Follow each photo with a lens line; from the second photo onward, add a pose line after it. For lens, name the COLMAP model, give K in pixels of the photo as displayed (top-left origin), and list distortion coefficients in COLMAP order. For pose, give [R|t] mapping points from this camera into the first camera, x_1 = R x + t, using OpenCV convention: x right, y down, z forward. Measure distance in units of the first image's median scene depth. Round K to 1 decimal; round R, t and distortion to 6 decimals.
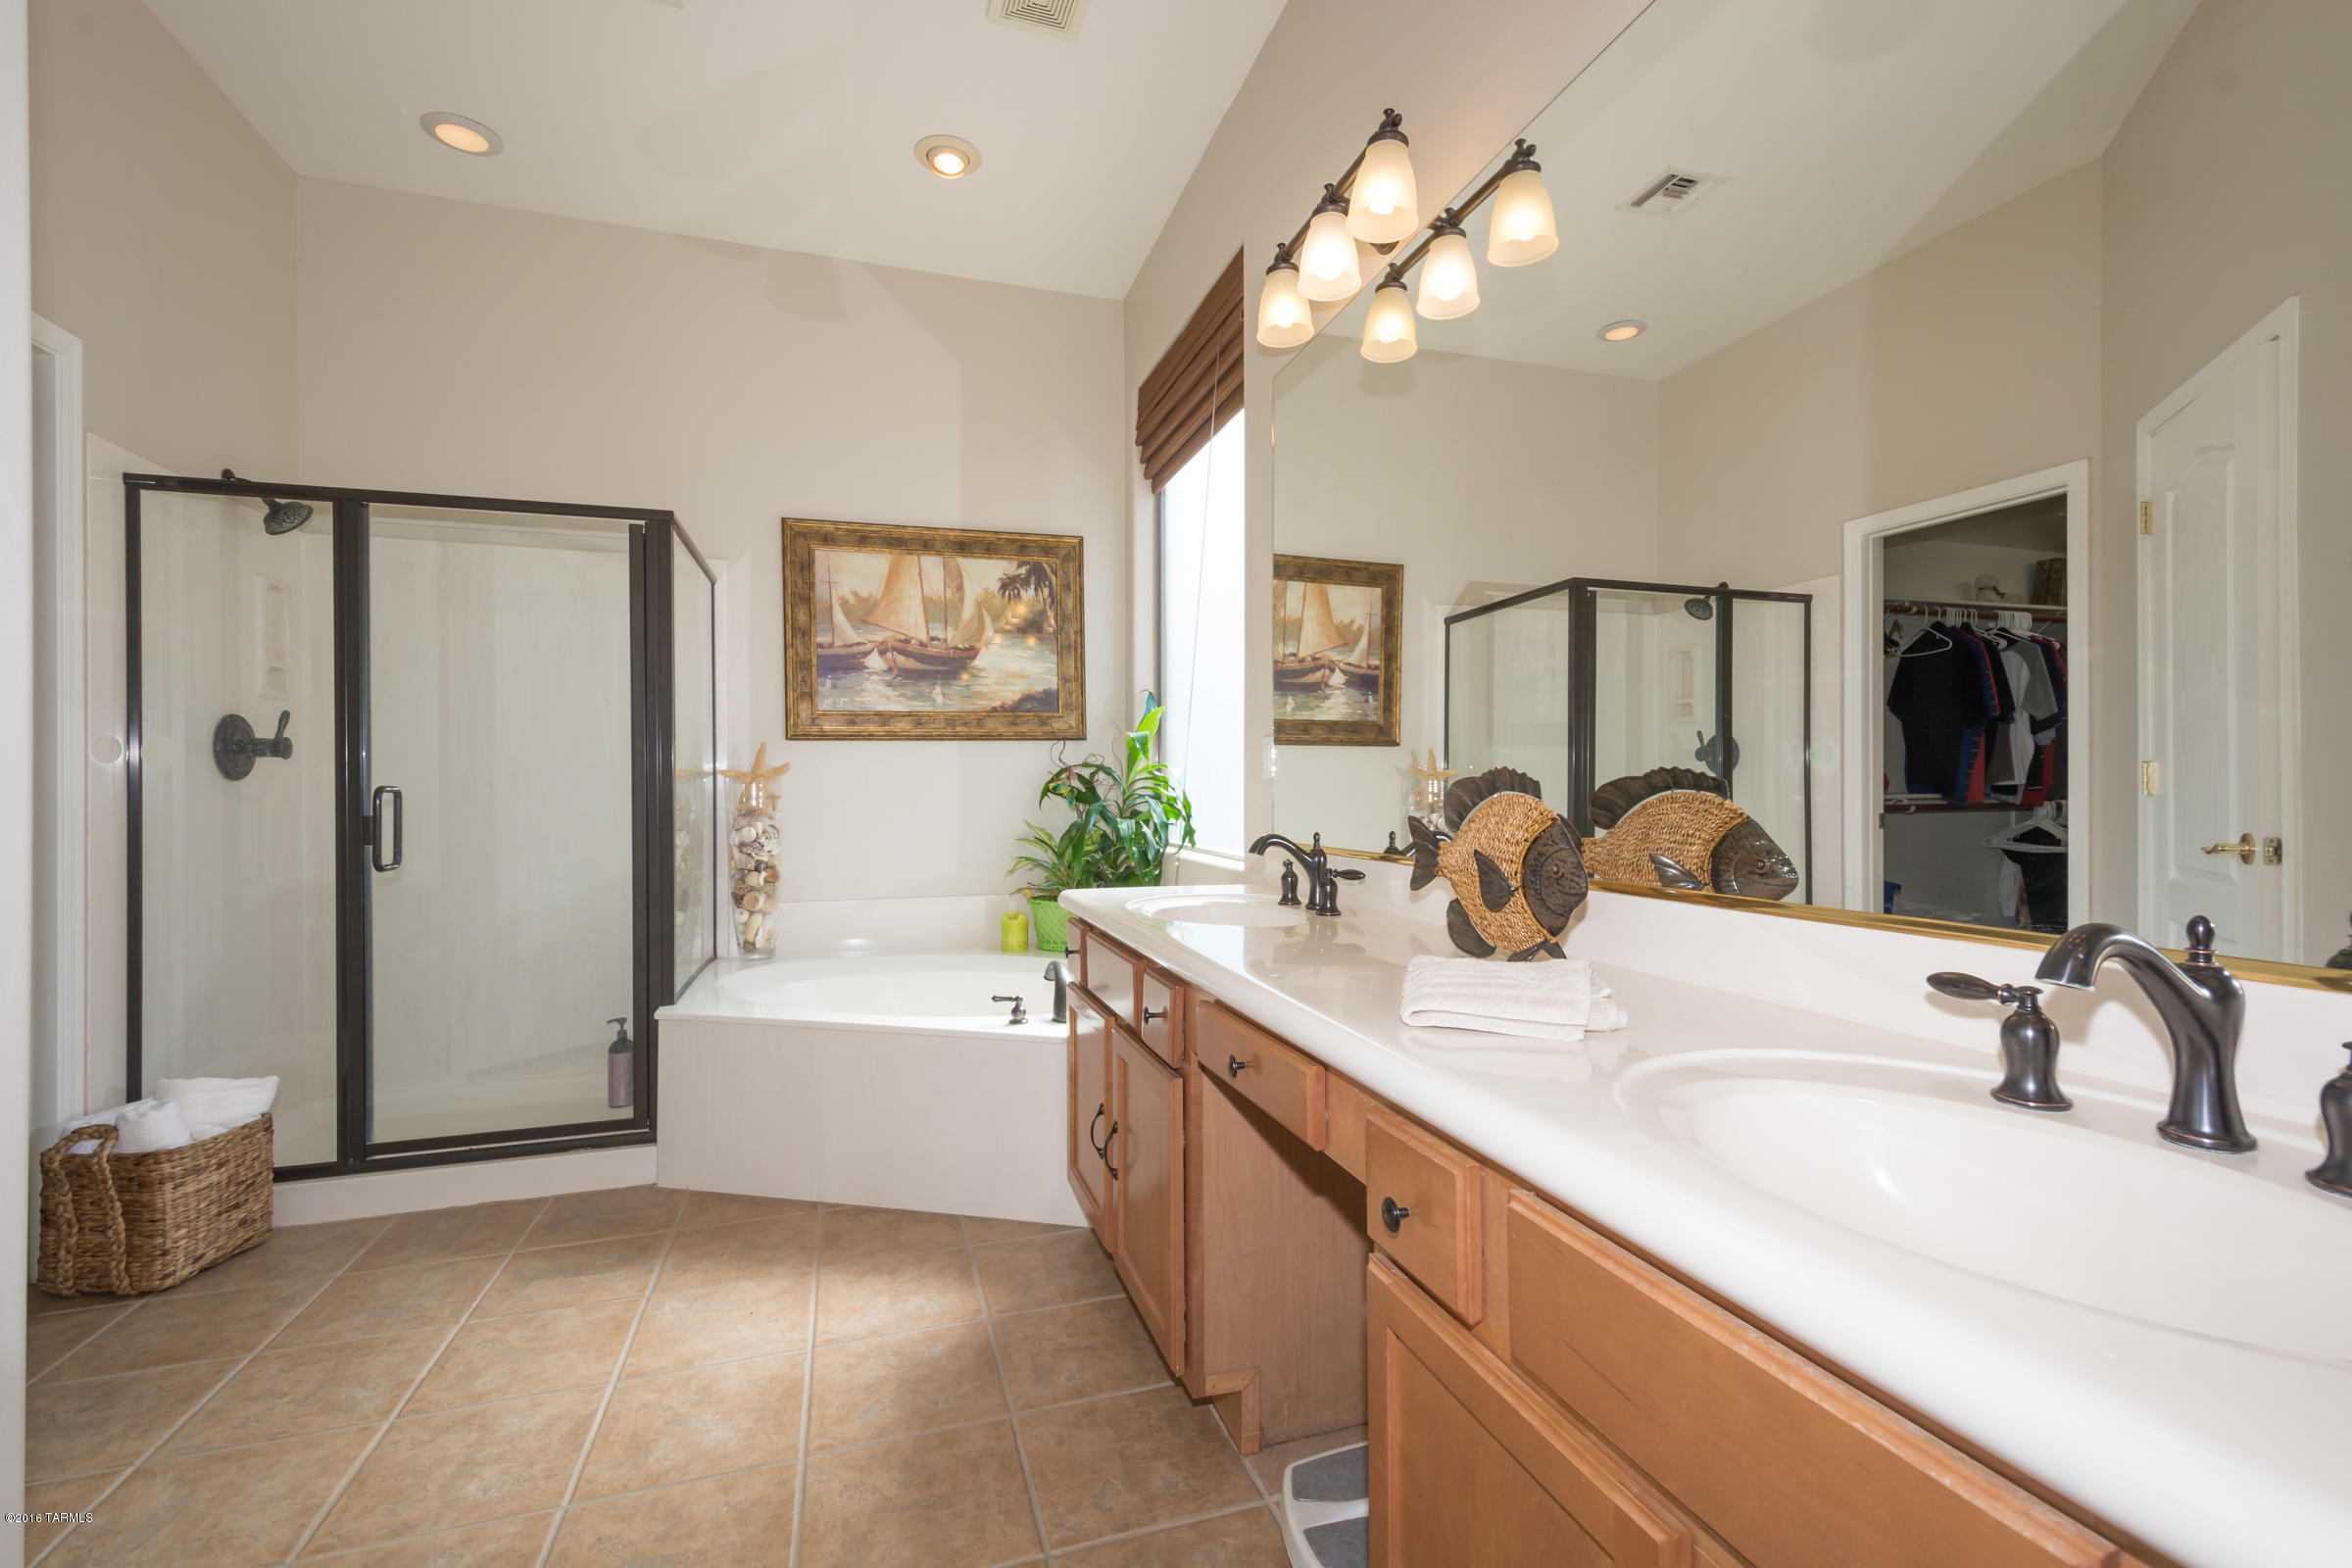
lens RADIAL K [[1022.7, 0, 1196.0], [0, 1022.7, 771.8], [0, 0, 1]] dist [0.021806, 0.000035]
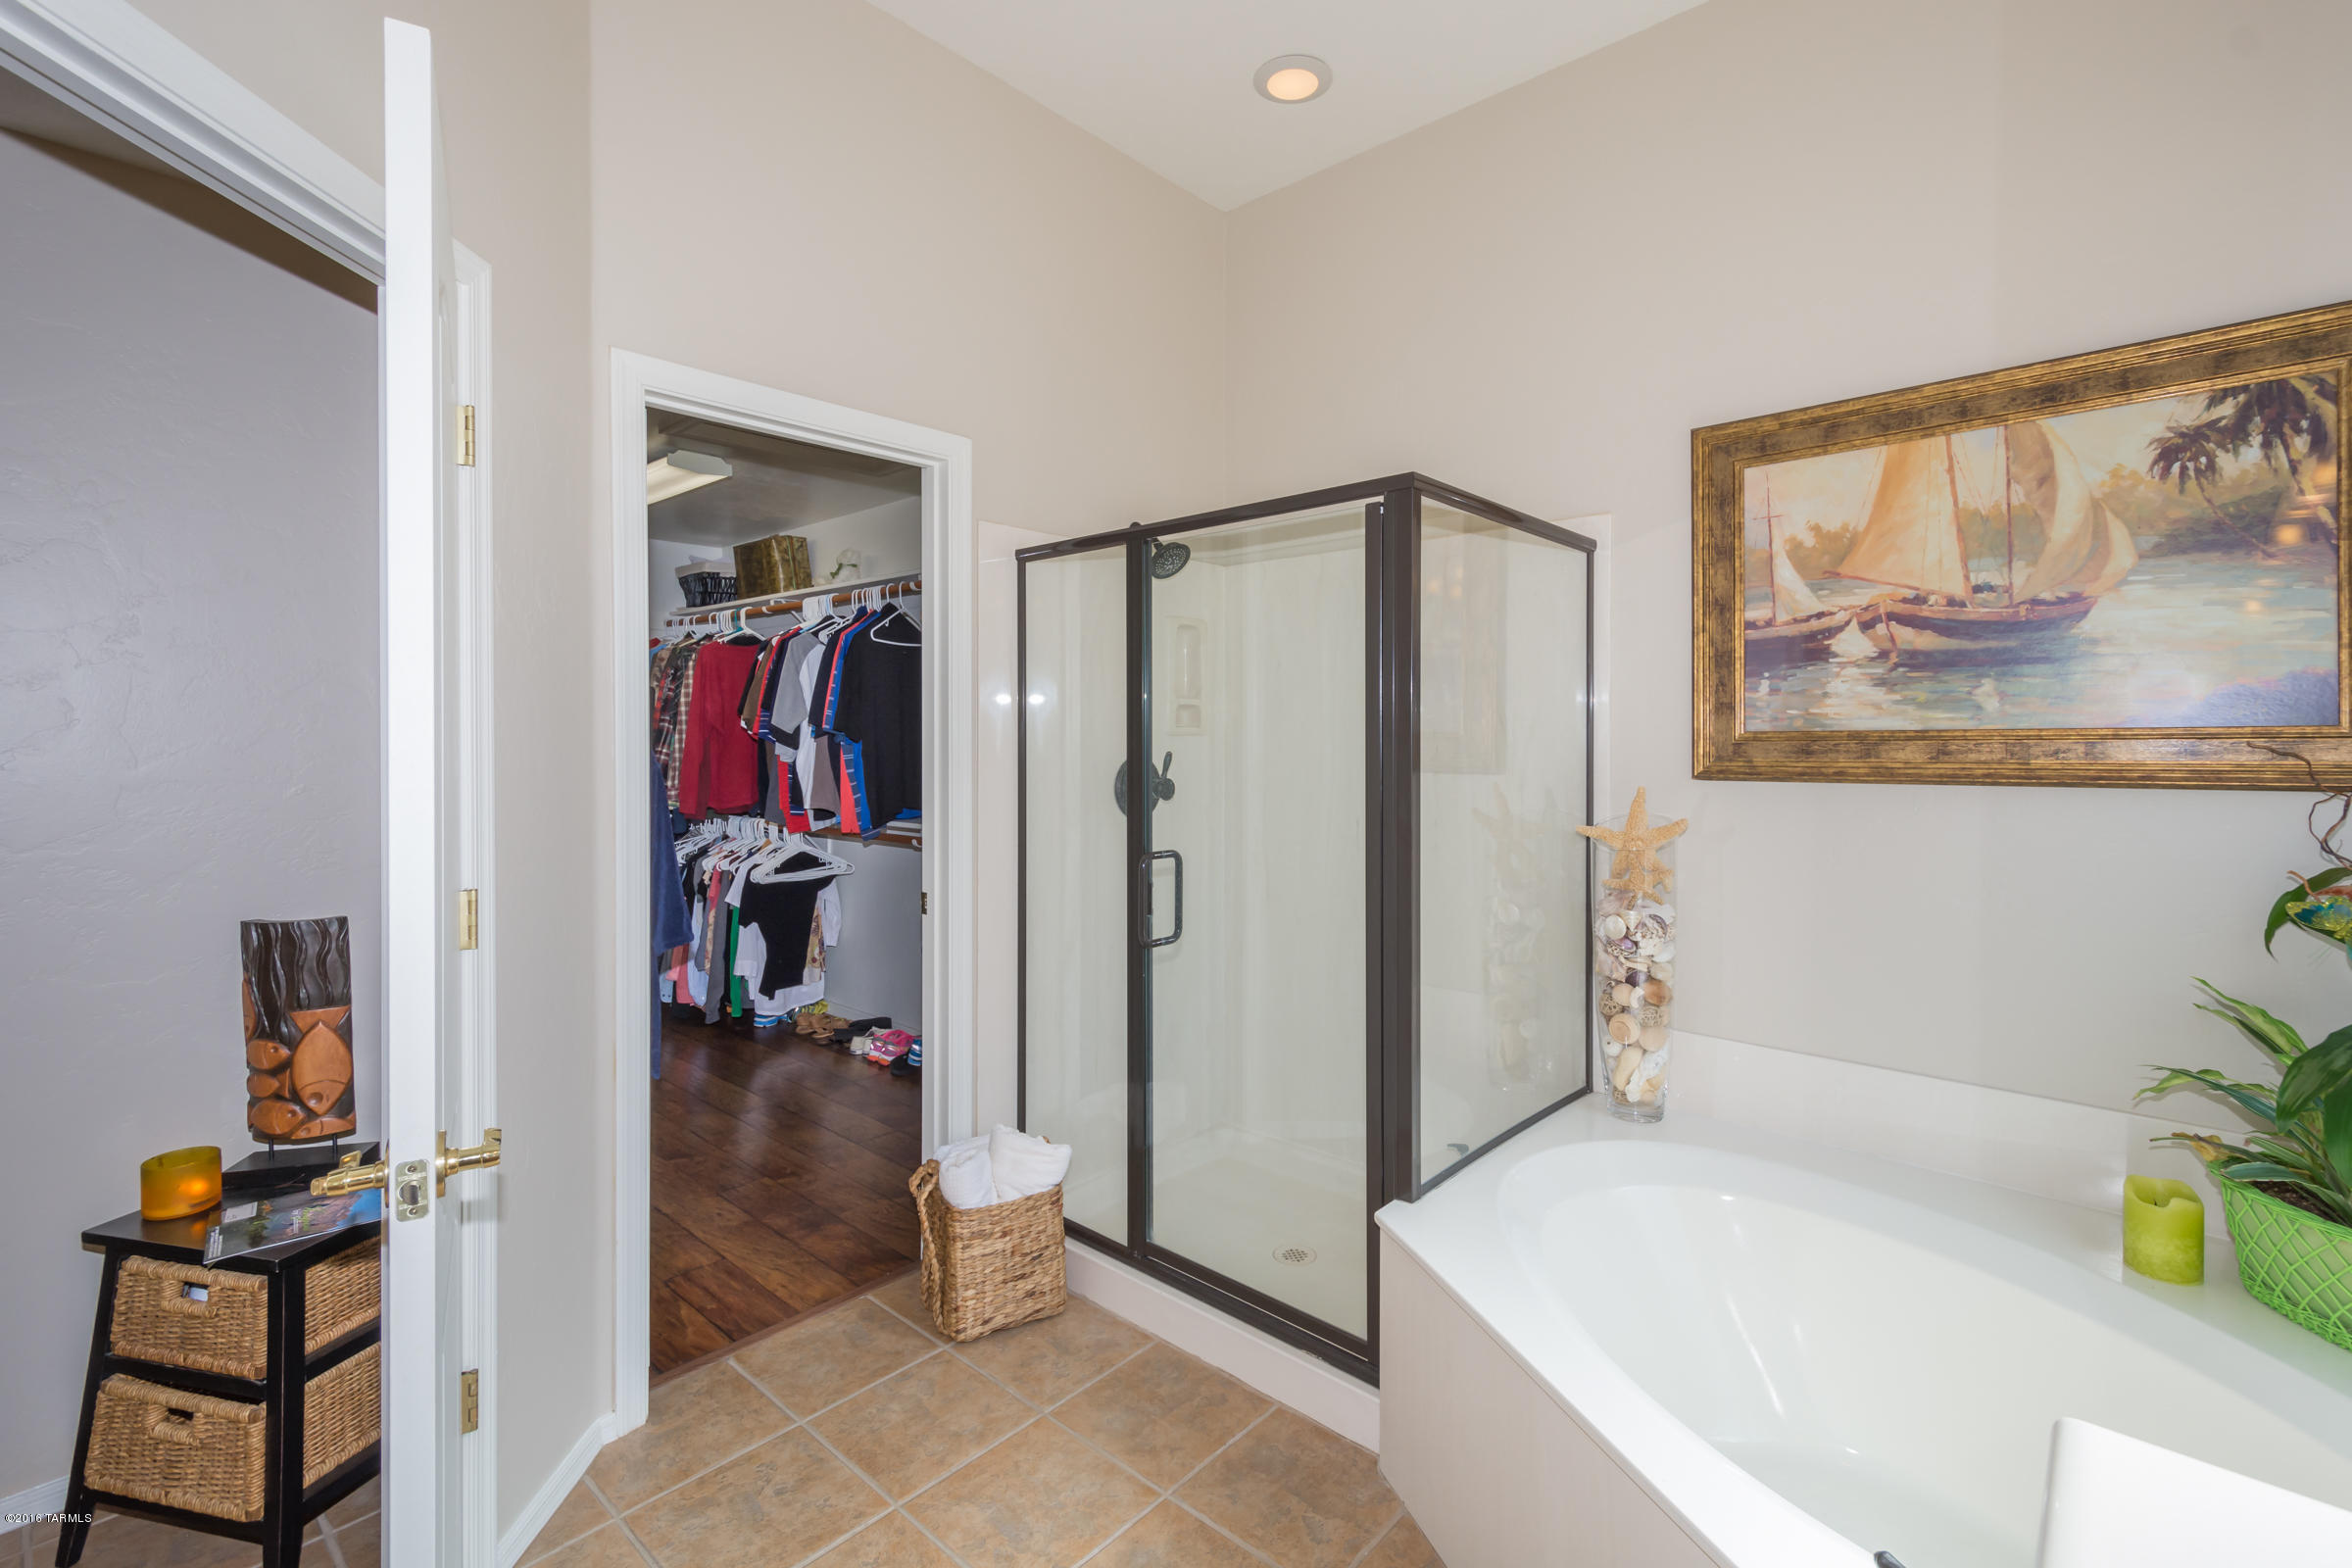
lens RADIAL K [[1037.8, 0, 1183.6], [0, 1037.8, 743.3], [0, 0, 1]] dist [0.003904, -0.000546]
pose [[0.490942, 0.013277, -0.871091, 0.006702], [0.007209, 0.999788, 0.019302, -0.067329], [0.871162, -0.015756, 0.490742, 0.404168]]
